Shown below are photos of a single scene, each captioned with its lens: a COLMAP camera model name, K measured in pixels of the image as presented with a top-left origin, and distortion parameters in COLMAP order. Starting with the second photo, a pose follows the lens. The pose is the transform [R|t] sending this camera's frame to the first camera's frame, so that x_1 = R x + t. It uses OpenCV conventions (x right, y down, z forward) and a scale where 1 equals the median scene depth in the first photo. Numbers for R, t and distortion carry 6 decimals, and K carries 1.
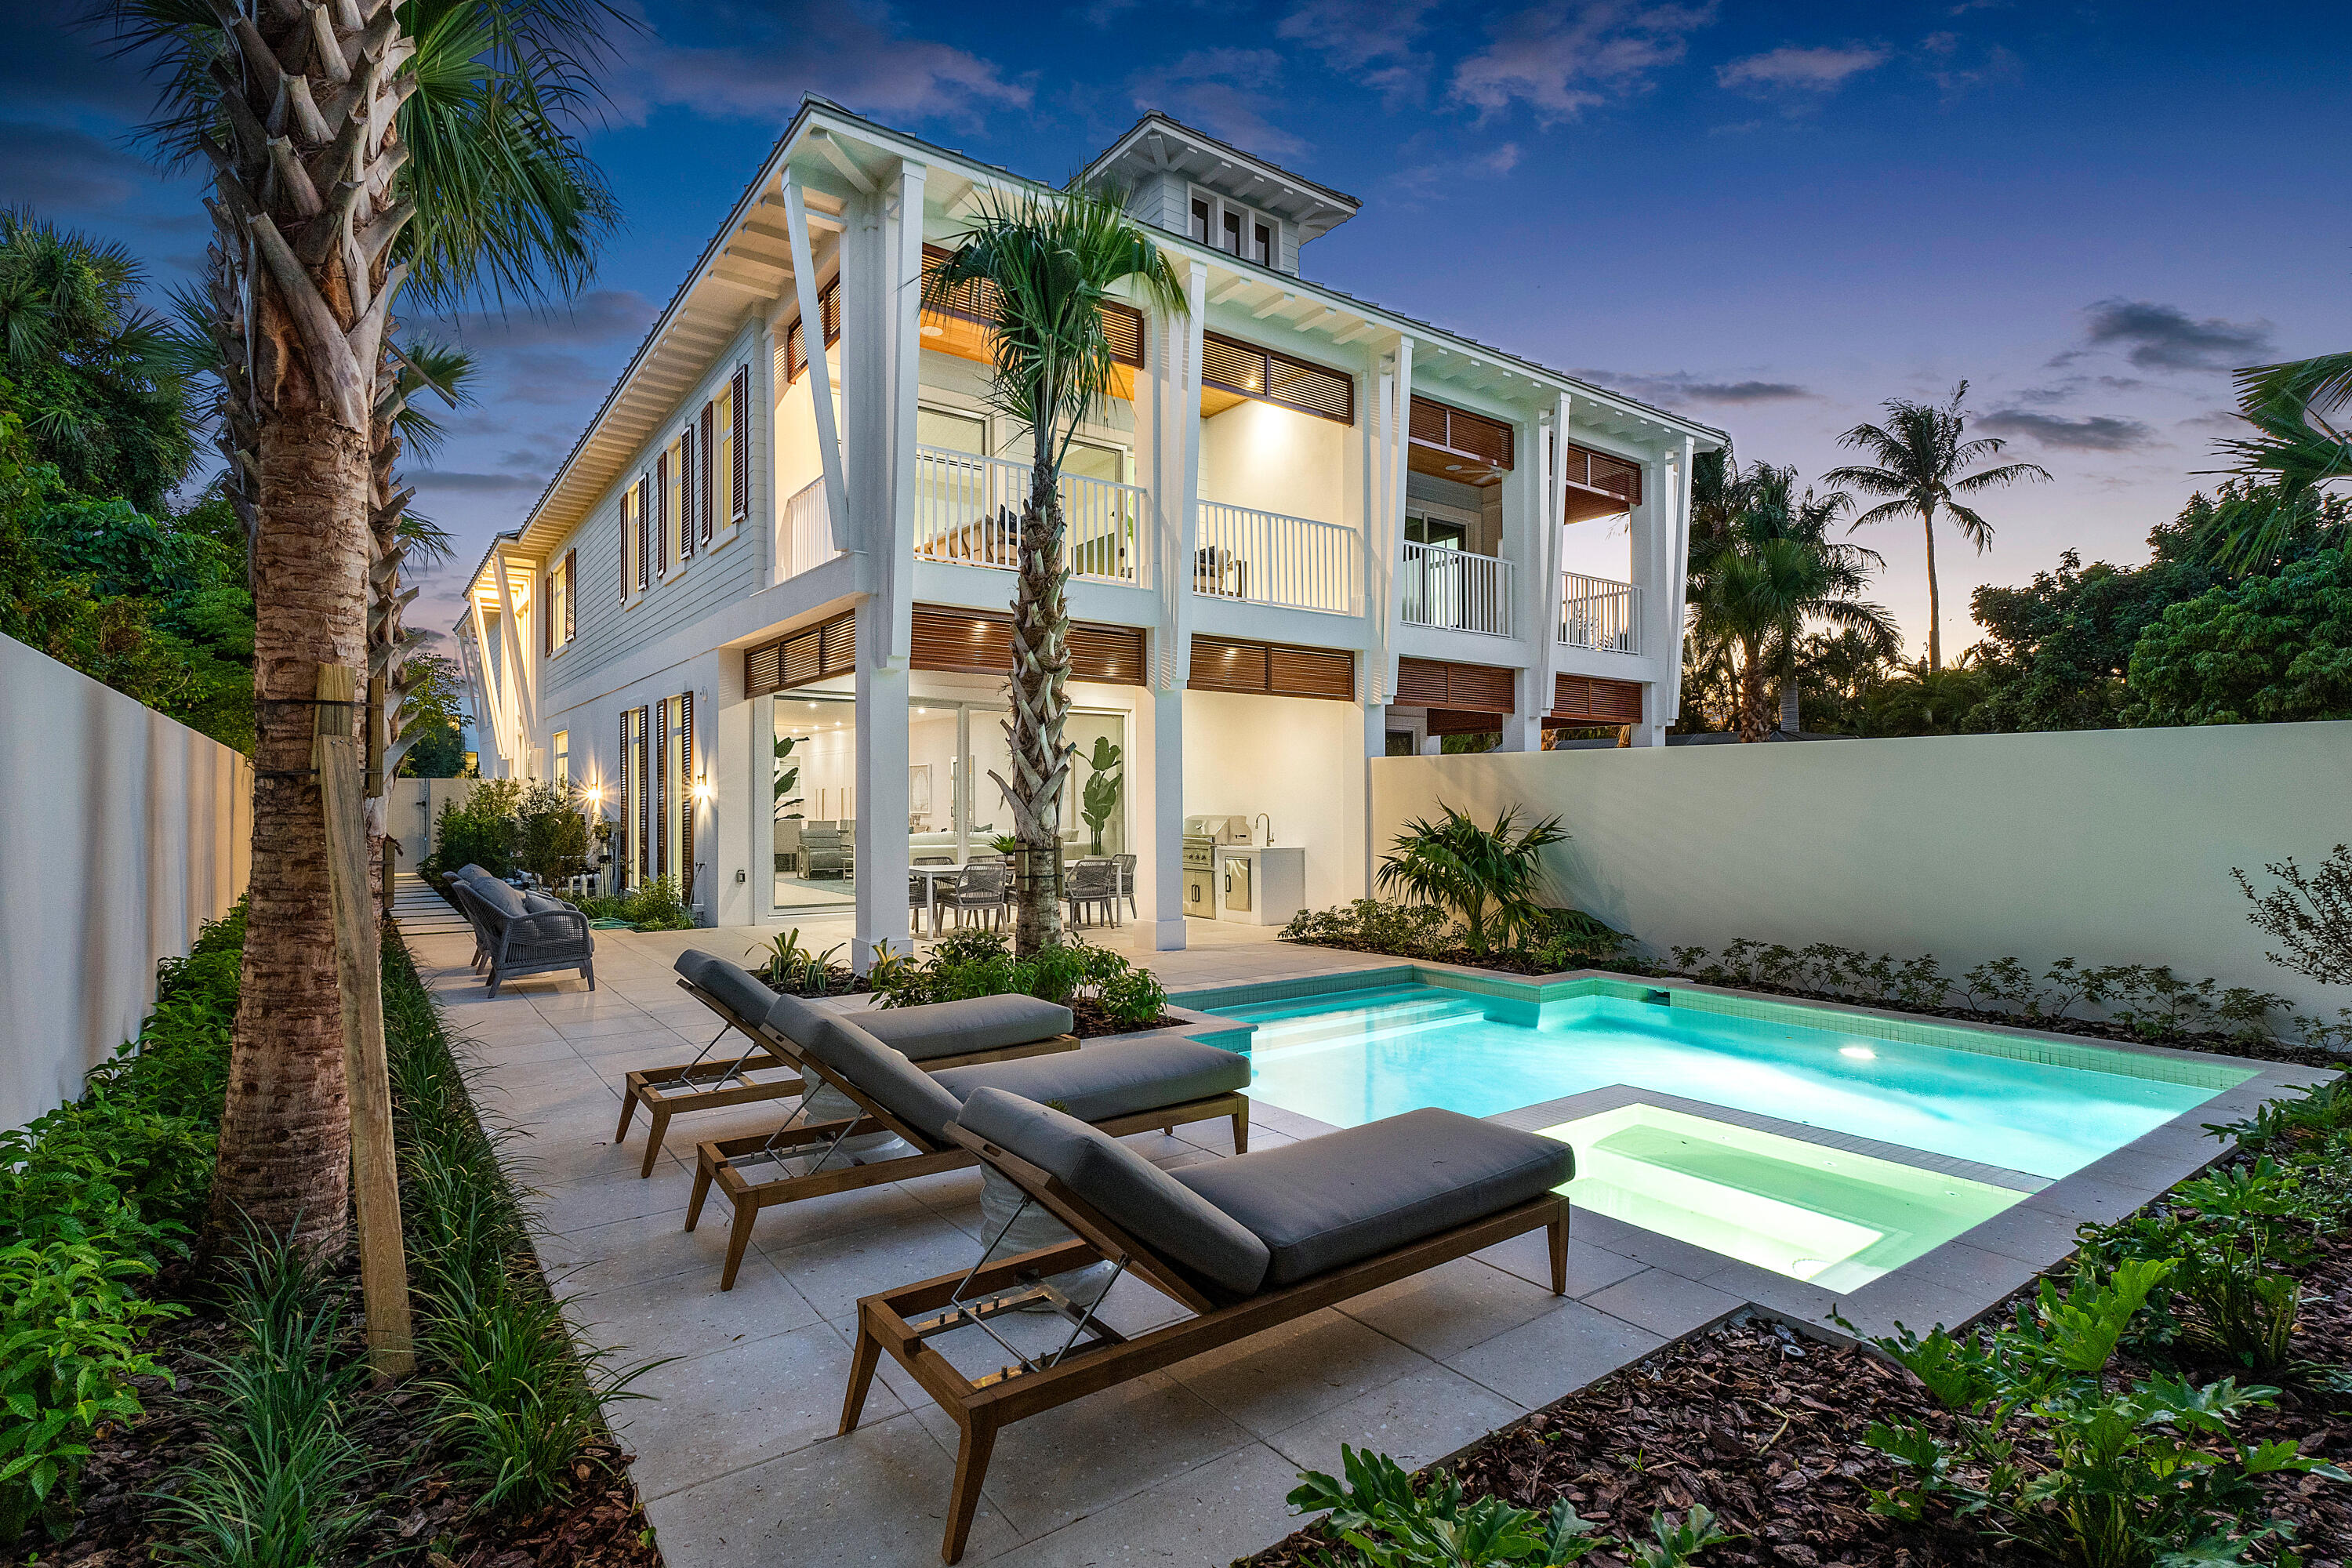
lens RADIAL K [[1167.2, 0, 1175.2], [0, 1167.2, 795.1], [0, 0, 1]] dist [0.004071, -0.002588]
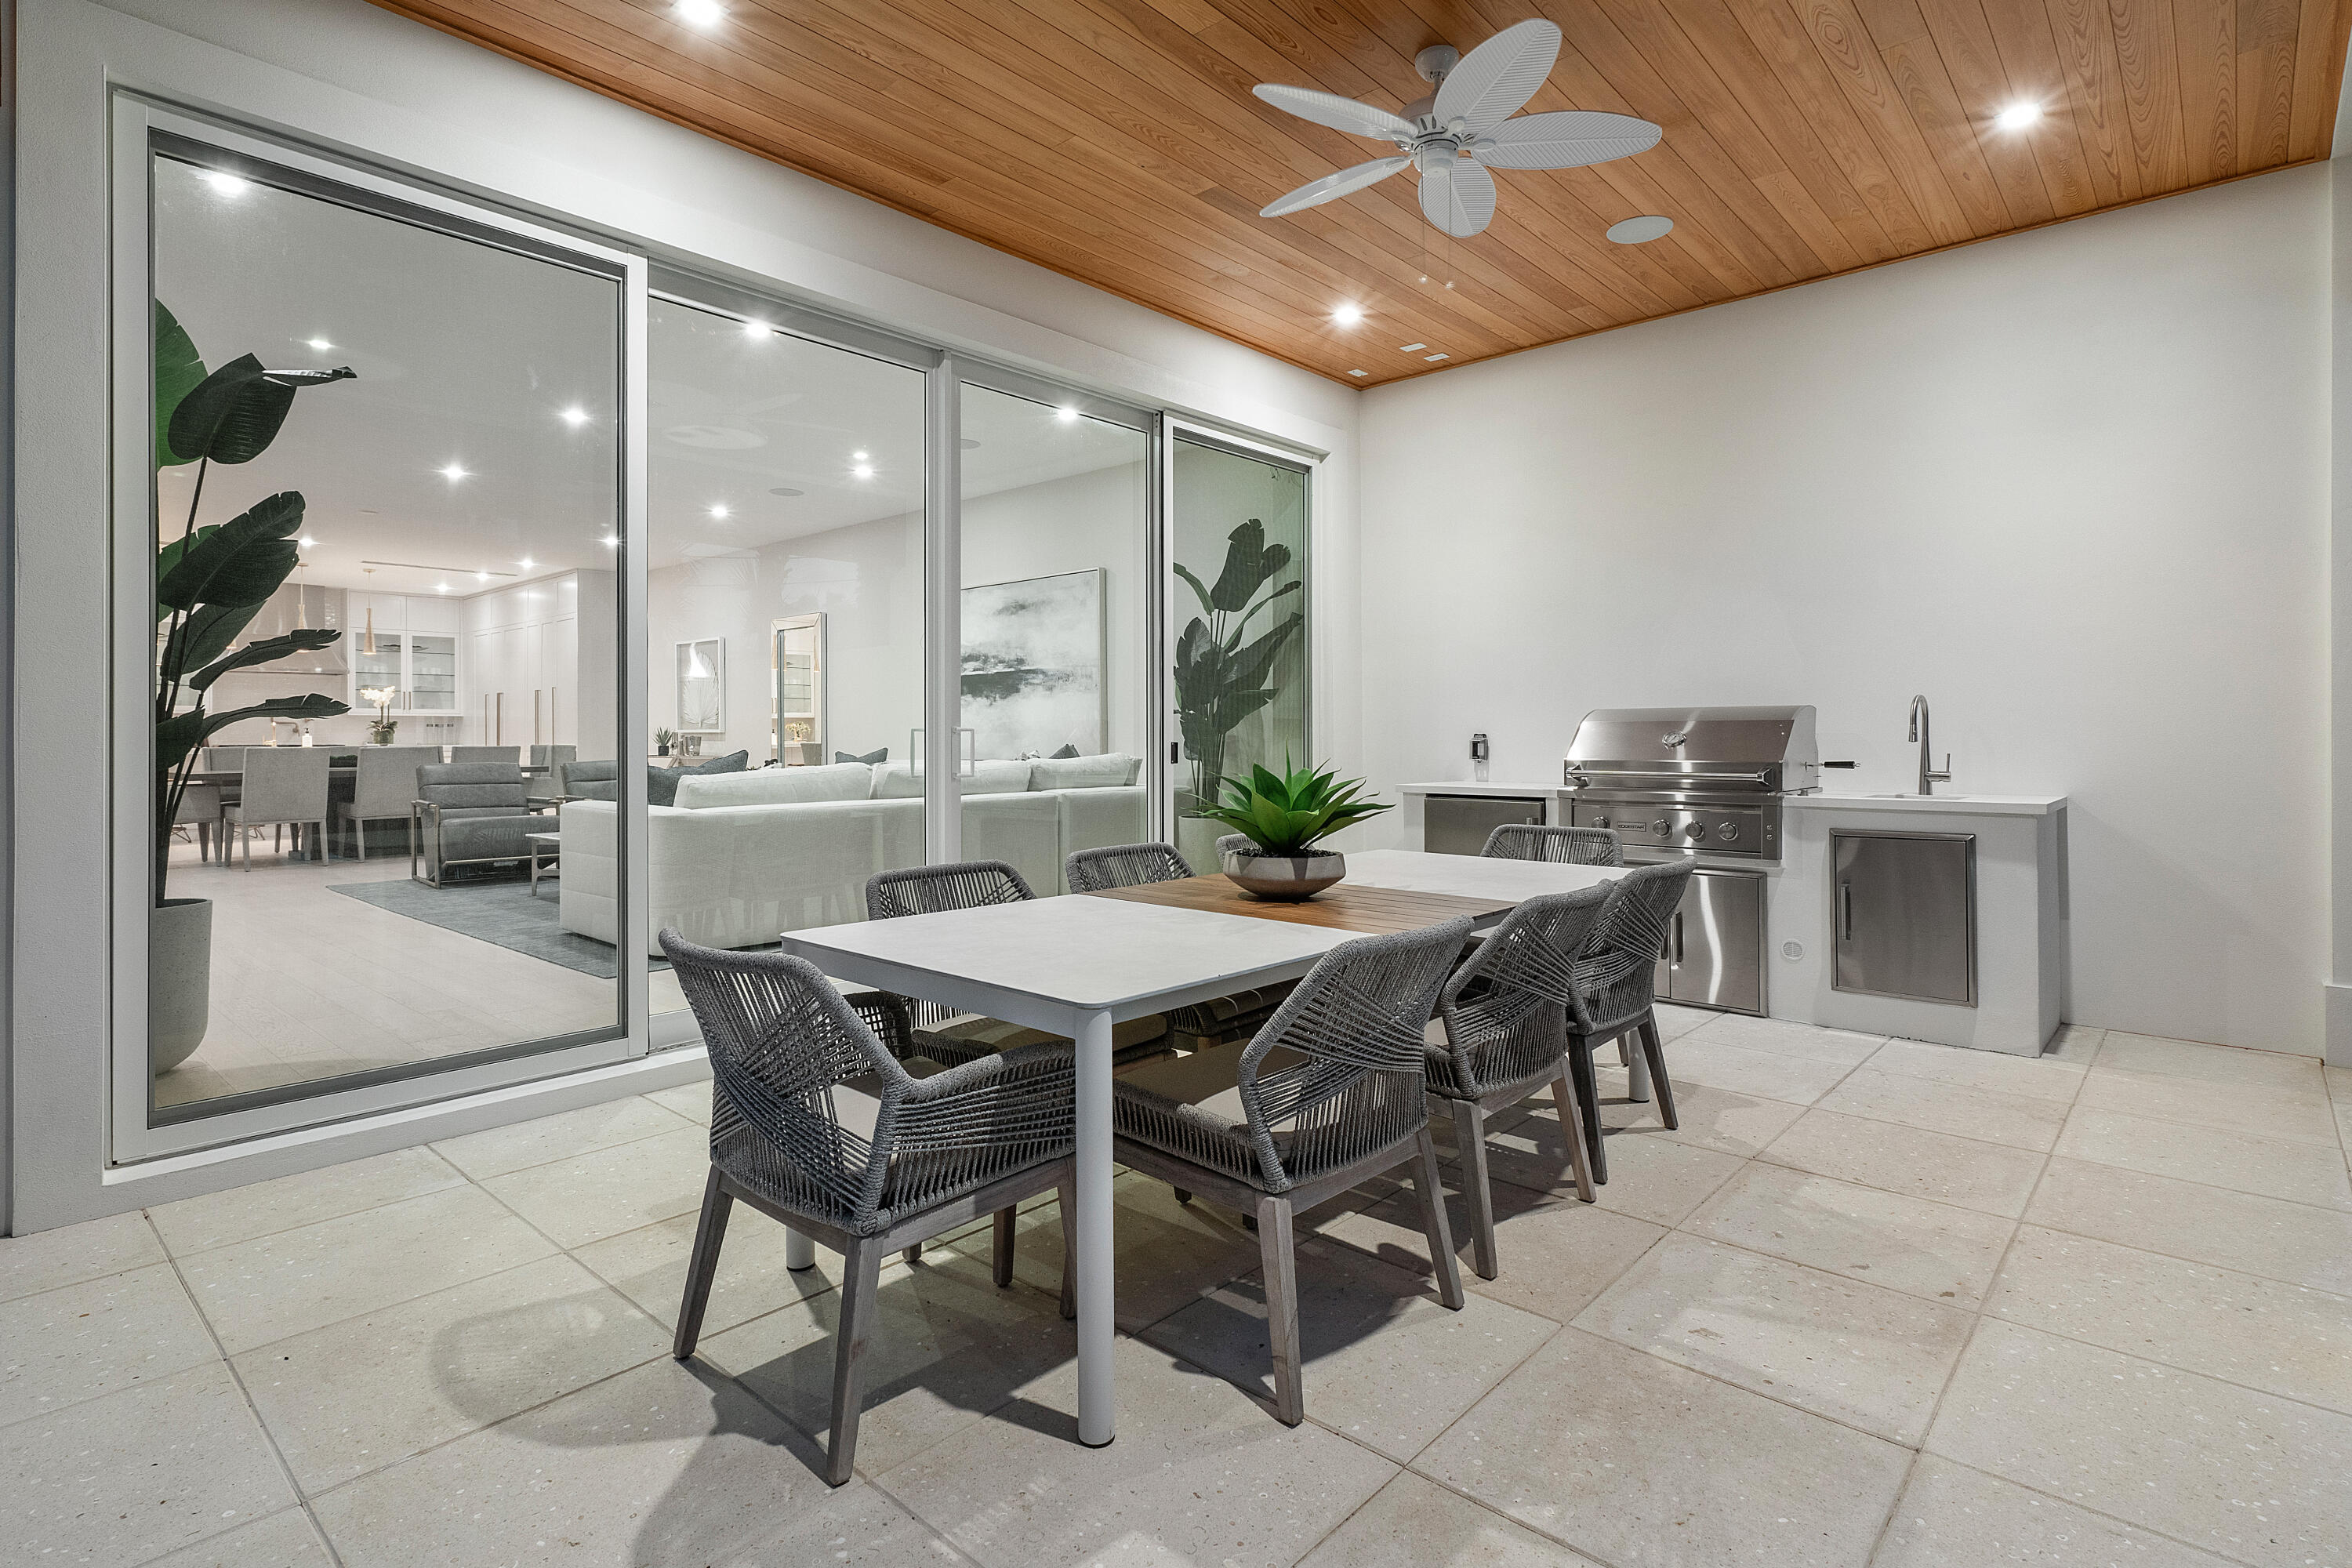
lens RADIAL K [[1167.2, 0, 1186.9], [0, 1167.2, 764.8], [0, 0, 1]] dist [0.004071, -0.002588]
pose [[0.975203, -0.004723, 0.221260, -0.168534], [-0.002036, 0.999539, 0.030308, 0.019549], [-0.221301, -0.030007, 0.974744, 0.616344]]
